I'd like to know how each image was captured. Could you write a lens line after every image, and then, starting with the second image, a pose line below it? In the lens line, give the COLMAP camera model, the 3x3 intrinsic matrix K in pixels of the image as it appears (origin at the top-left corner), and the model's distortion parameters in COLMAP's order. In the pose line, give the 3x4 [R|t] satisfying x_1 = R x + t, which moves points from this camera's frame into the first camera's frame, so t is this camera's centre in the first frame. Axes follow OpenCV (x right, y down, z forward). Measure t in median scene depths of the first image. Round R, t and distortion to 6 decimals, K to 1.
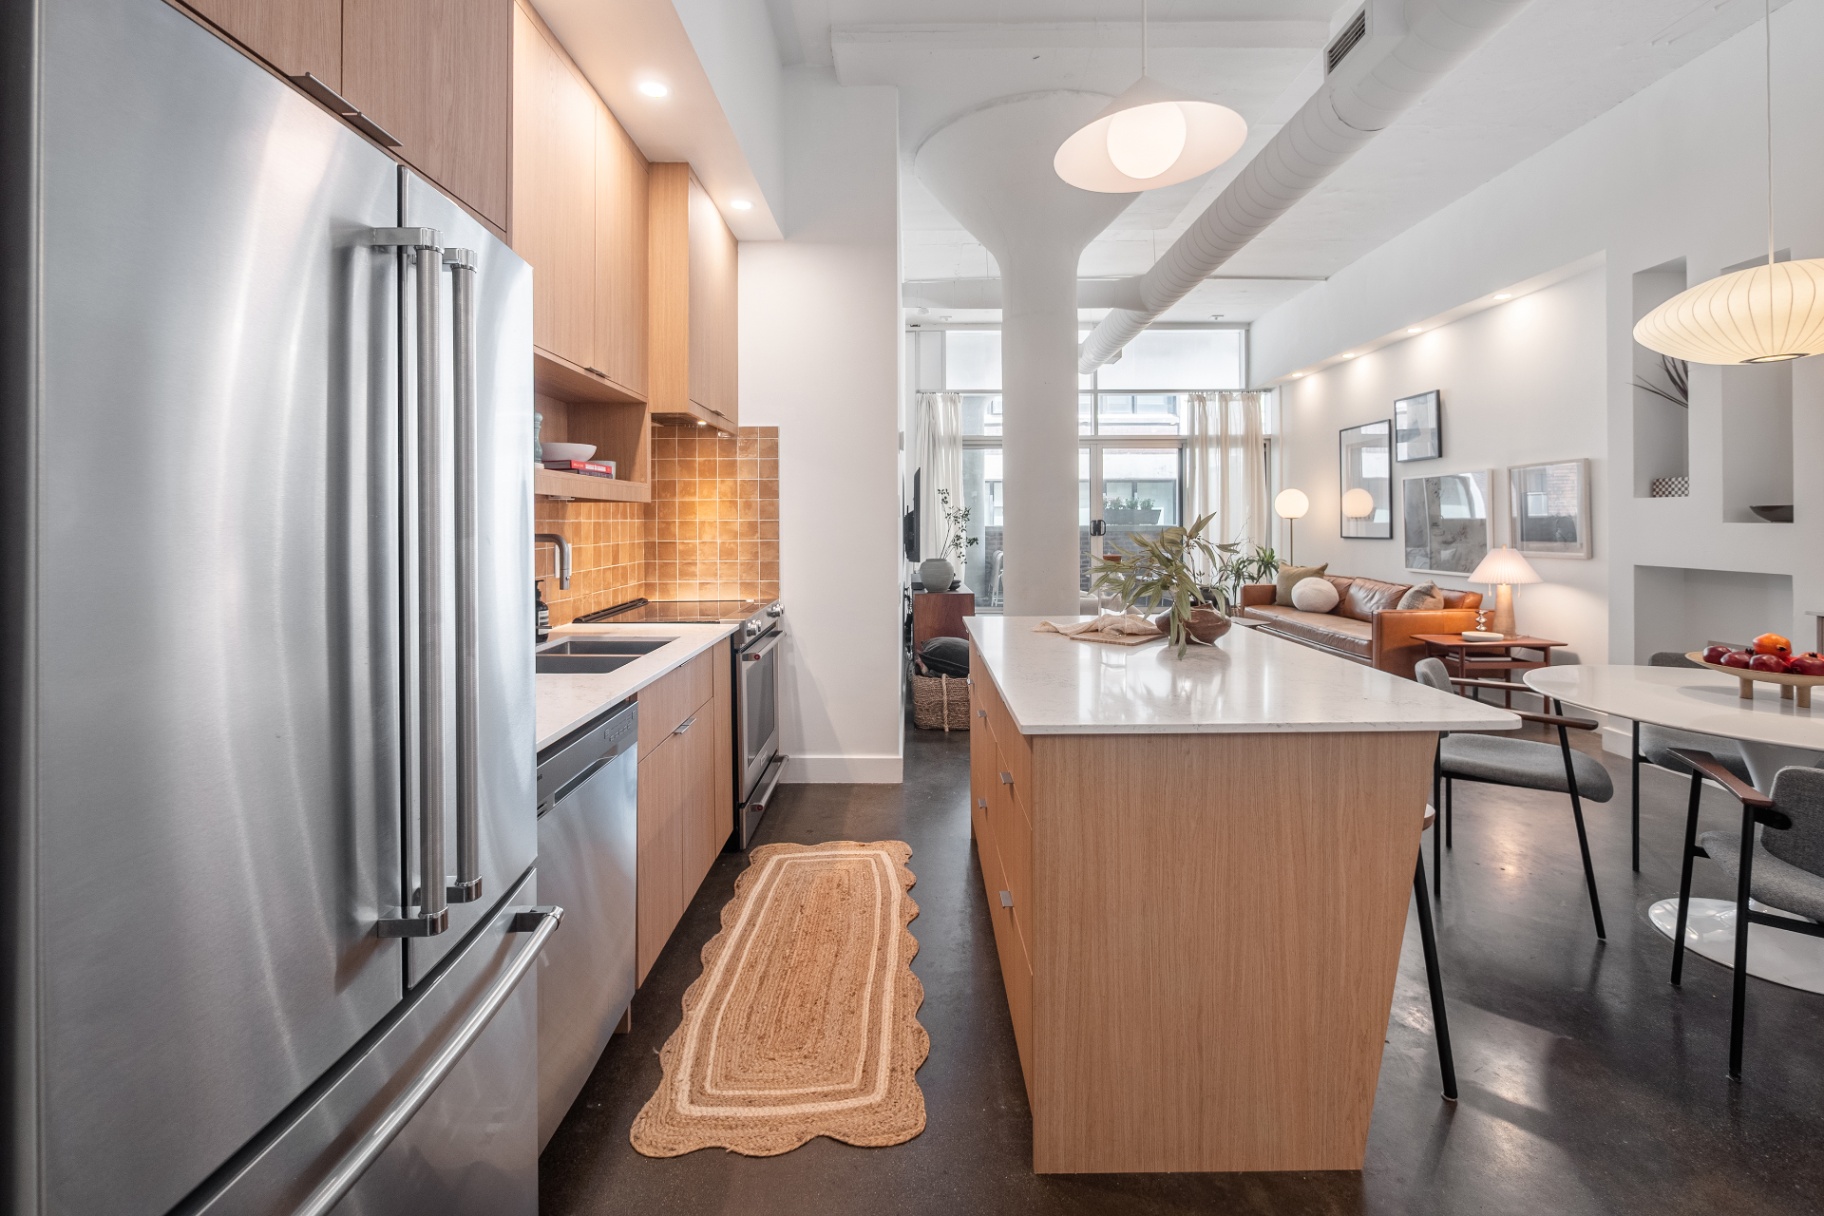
lens RADIAL K [[781.5, 0, 917.3], [0, 781.5, 531.6], [0, 0, 1]] dist [-0.013036, 0.000119]
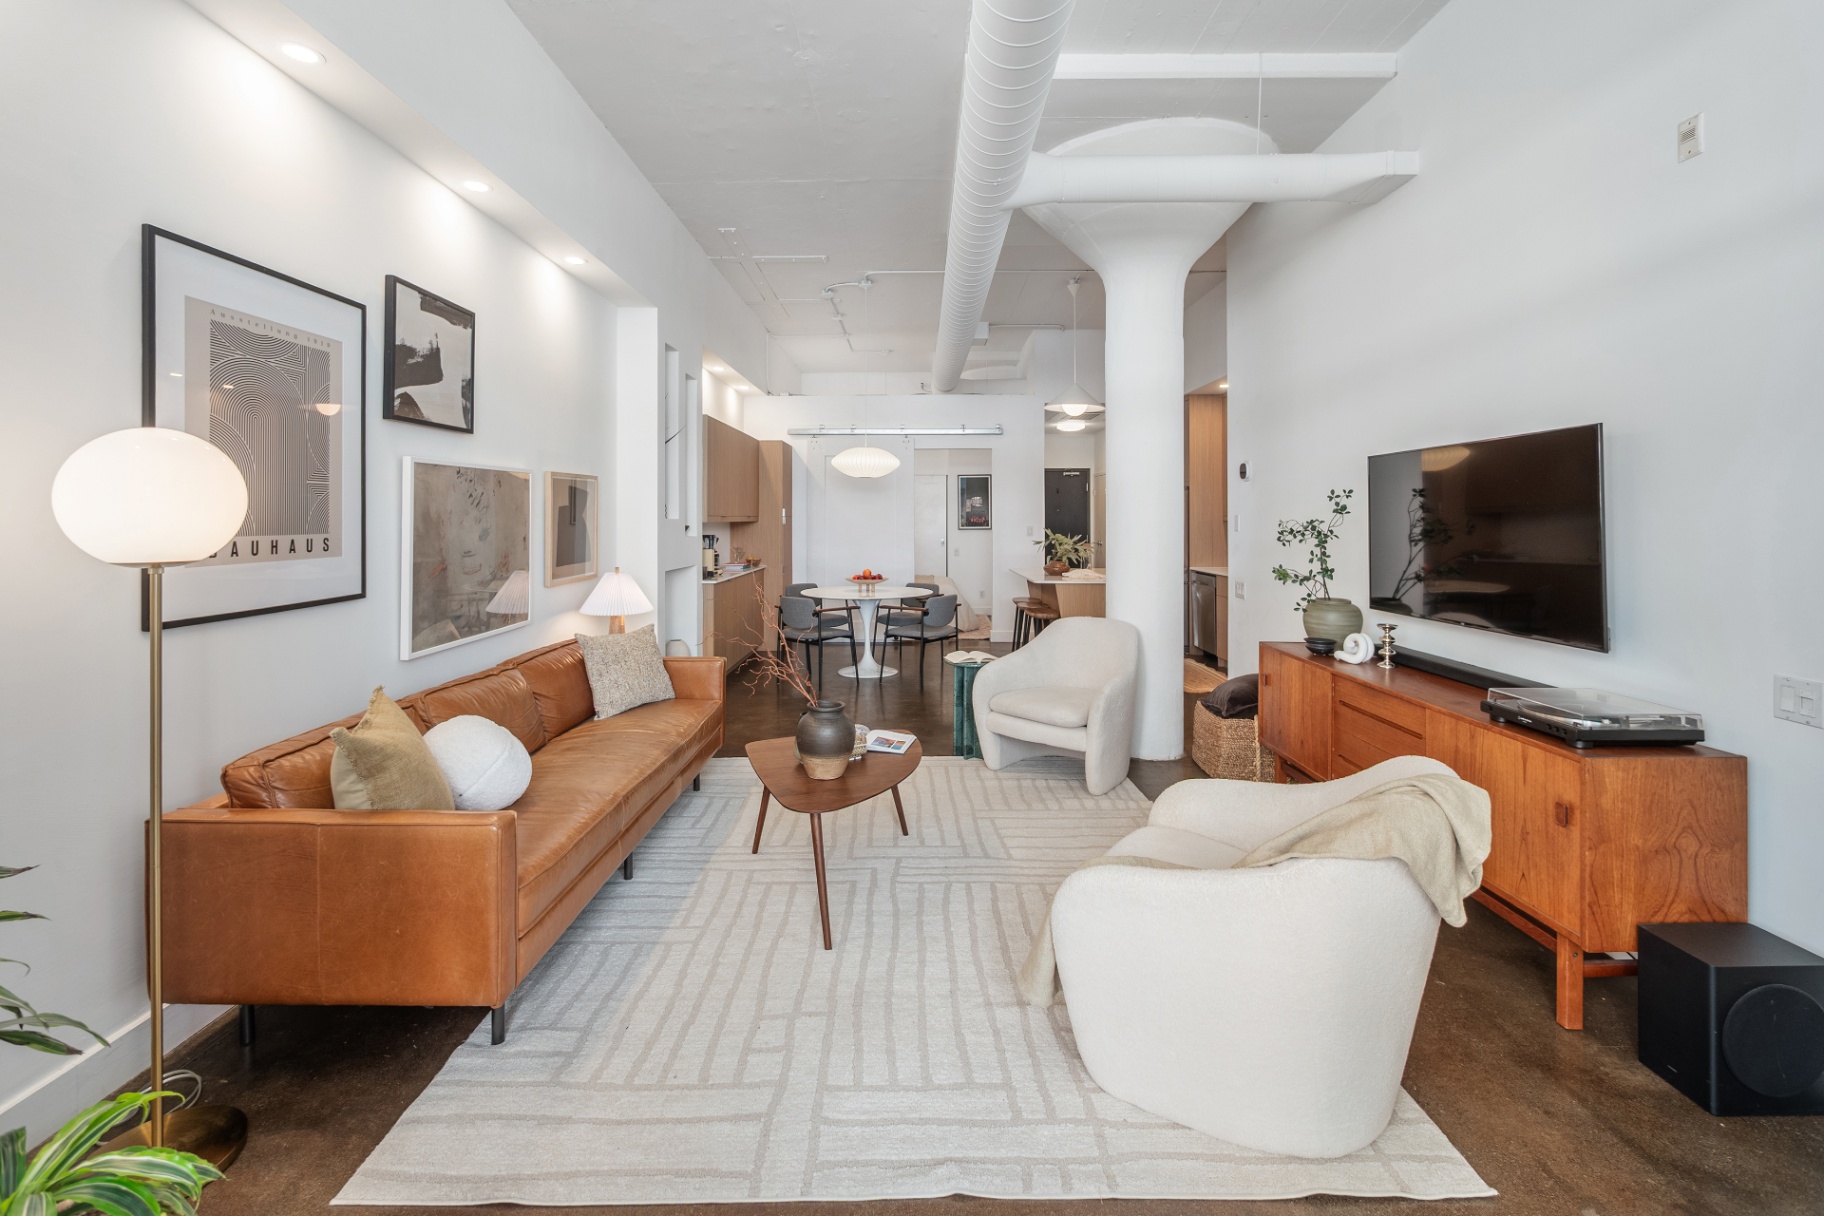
lens RADIAL K [[779.0, 0, 919.3], [0, 779.0, 514.4], [0, 0, 1]] dist [-0.013810, -0.000040]
pose [[-0.999985, 0.004881, -0.002325, 0.553418], [0.004863, 0.999959, 0.007641, -0.063441], [0.002362, 0.007630, -0.999968, 2.465110]]
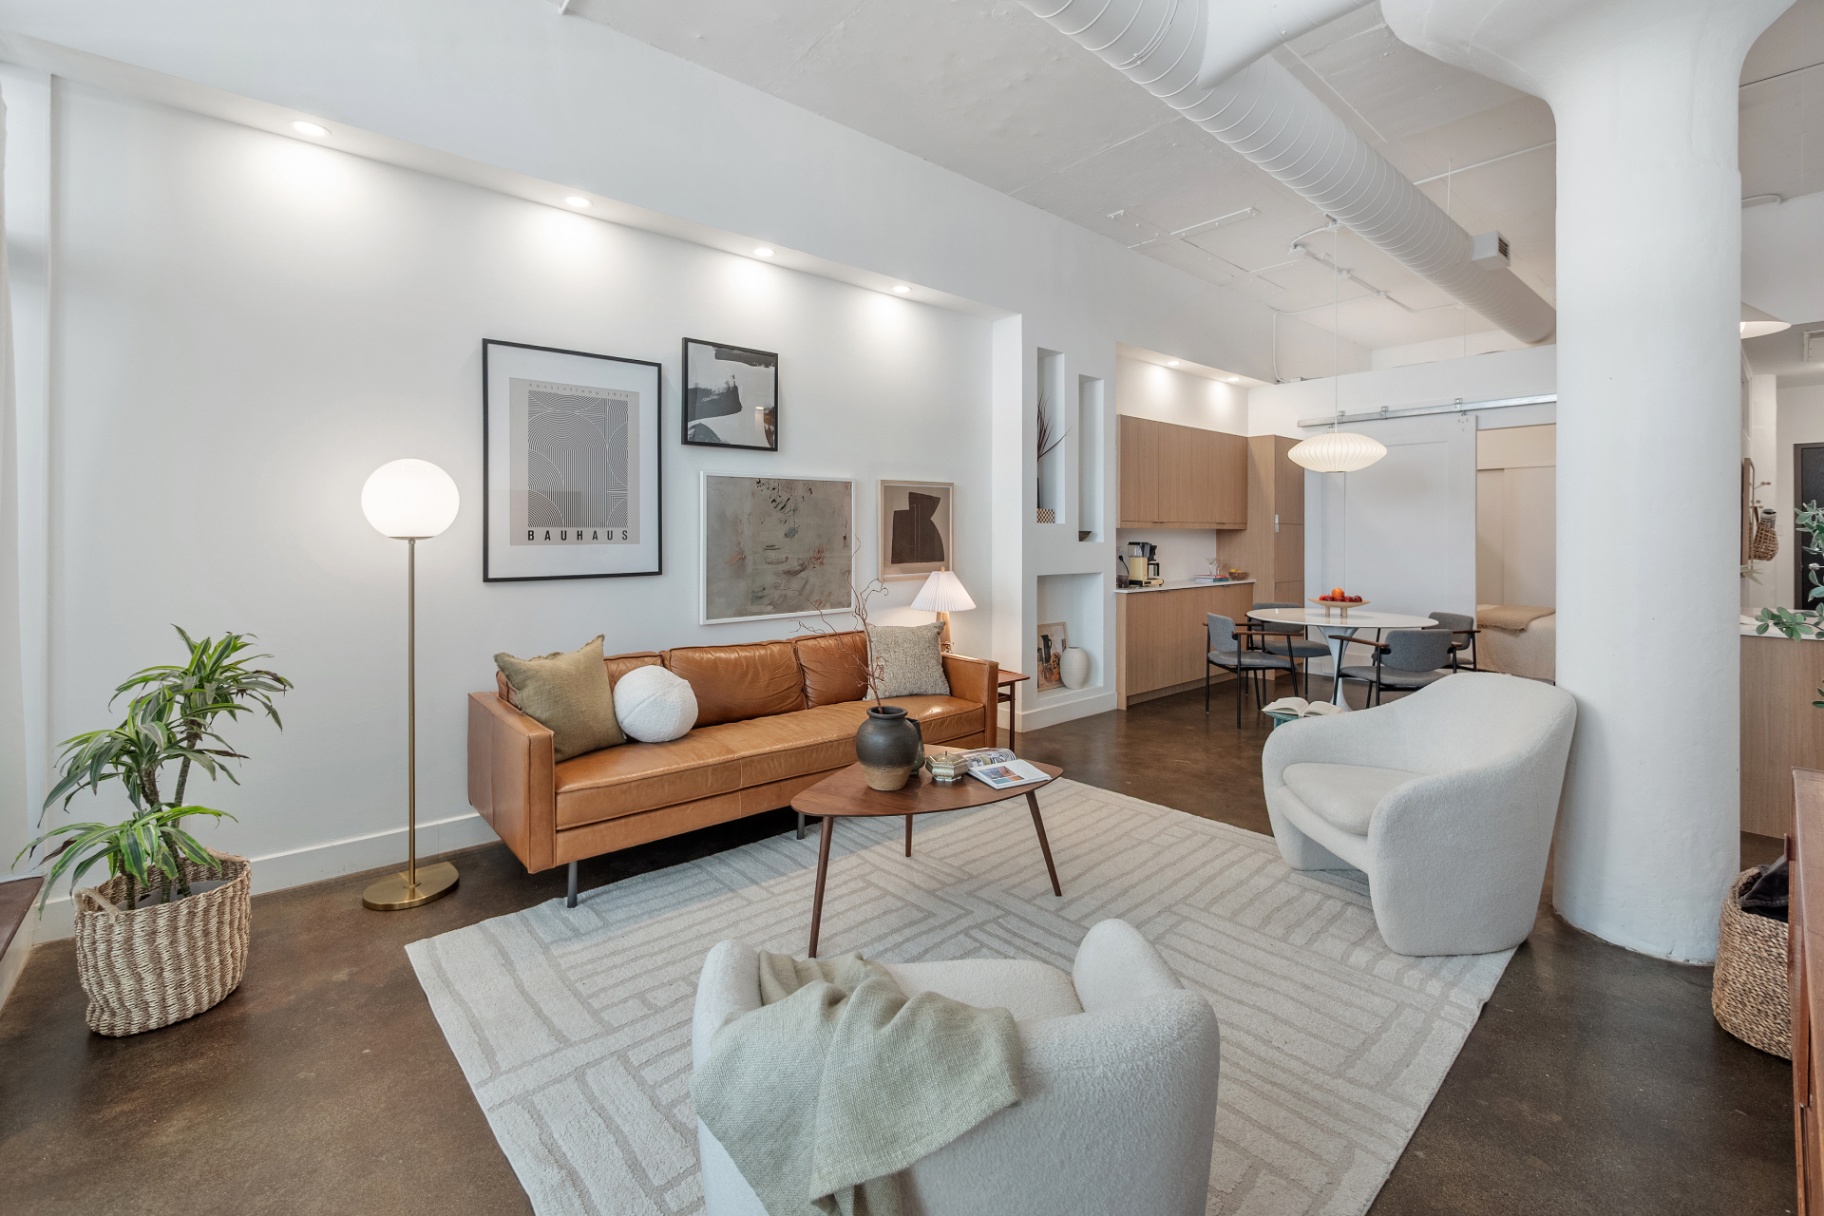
lens RADIAL K [[781.5, 0, 917.3], [0, 781.5, 531.6], [0, 0, 1]] dist [-0.013036, 0.000119]
pose [[-0.659228, 0.005807, 0.751921, 0.096942], [0.010996, 0.999938, 0.001919, -0.036946], [-0.751863, 0.009533, -0.659251, 2.159910]]
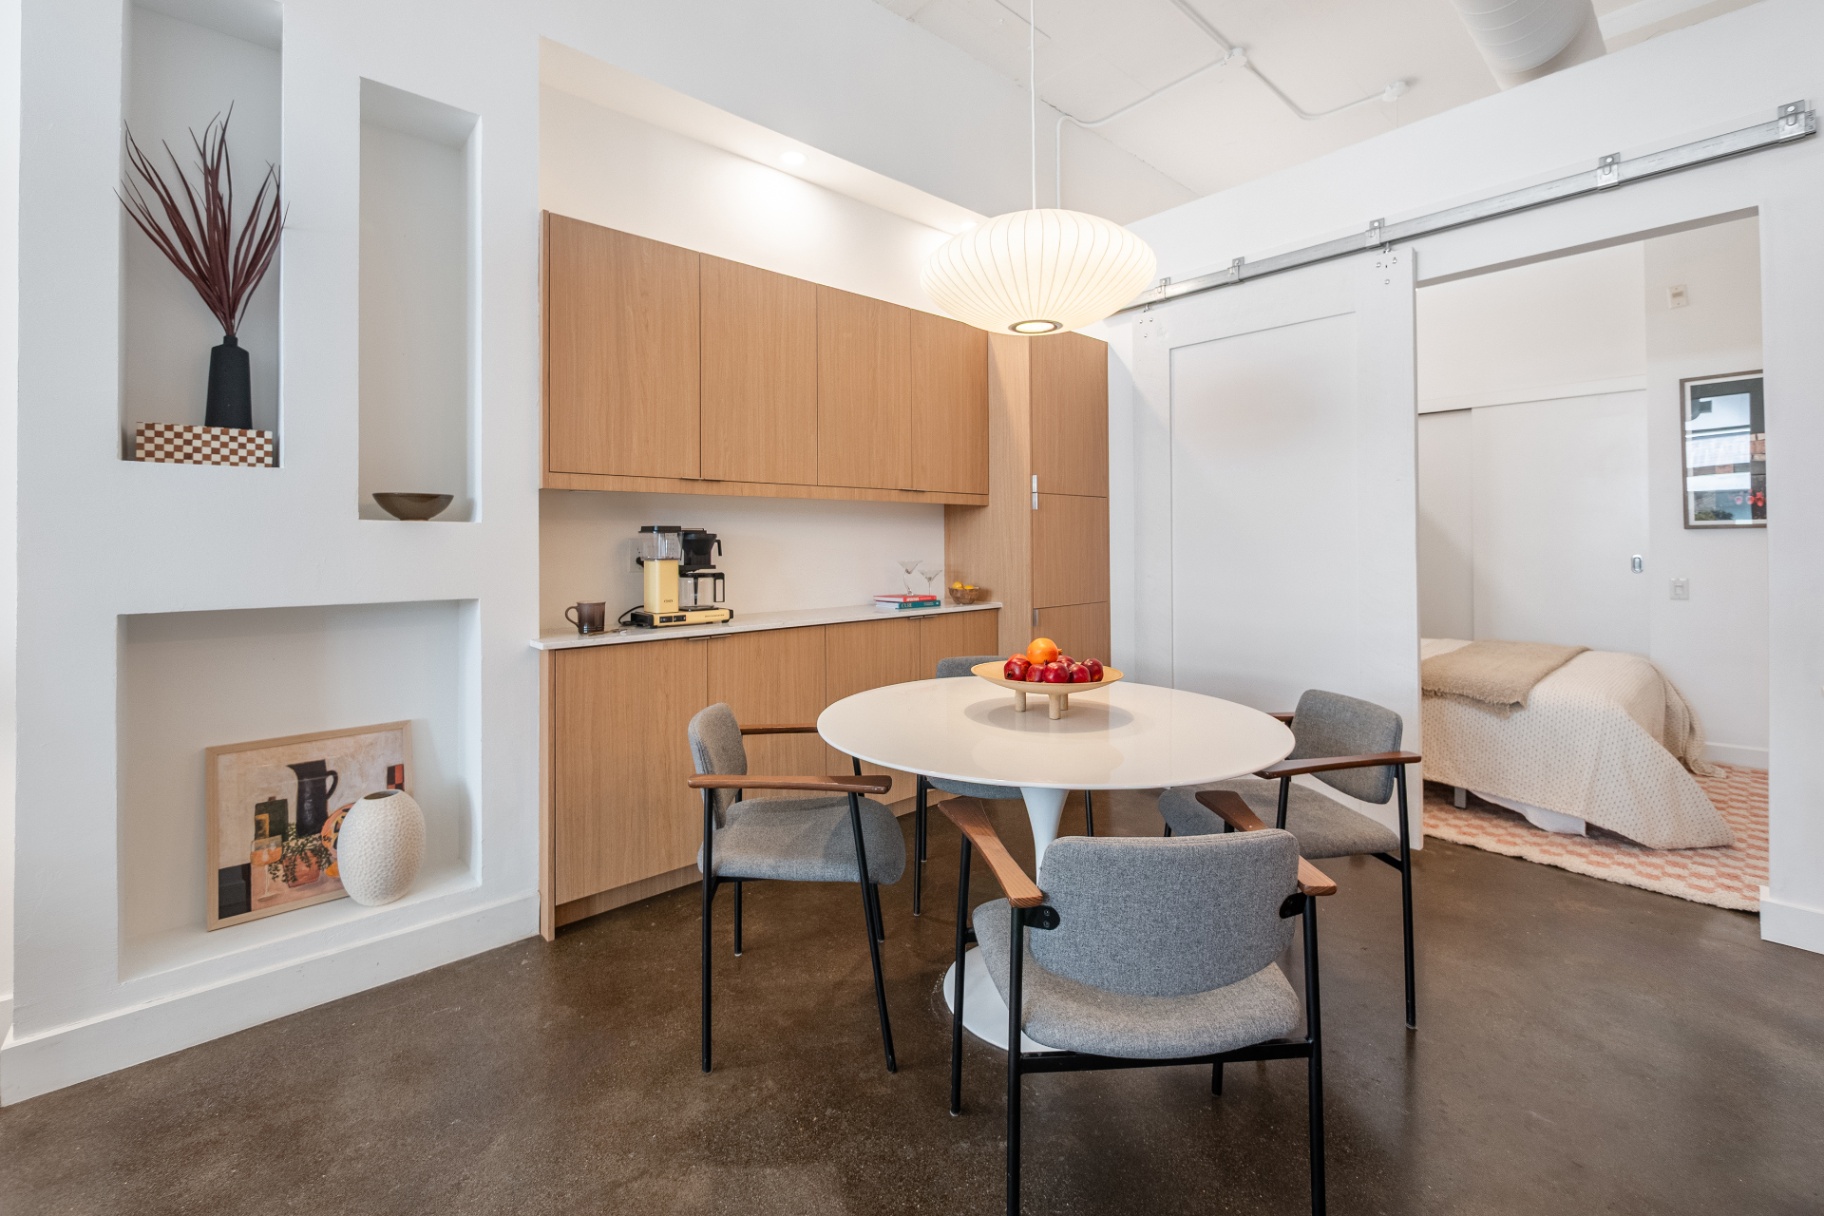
lens RADIAL K [[781.5, 0, 917.3], [0, 781.5, 531.6], [0, 0, 1]] dist [-0.013036, 0.000119]
pose [[-0.681438, 0.015634, 0.731709, 0.334073], [0.017273, 0.999837, -0.005276, 0.006940], [-0.731672, 0.009044, -0.681597, 1.047432]]
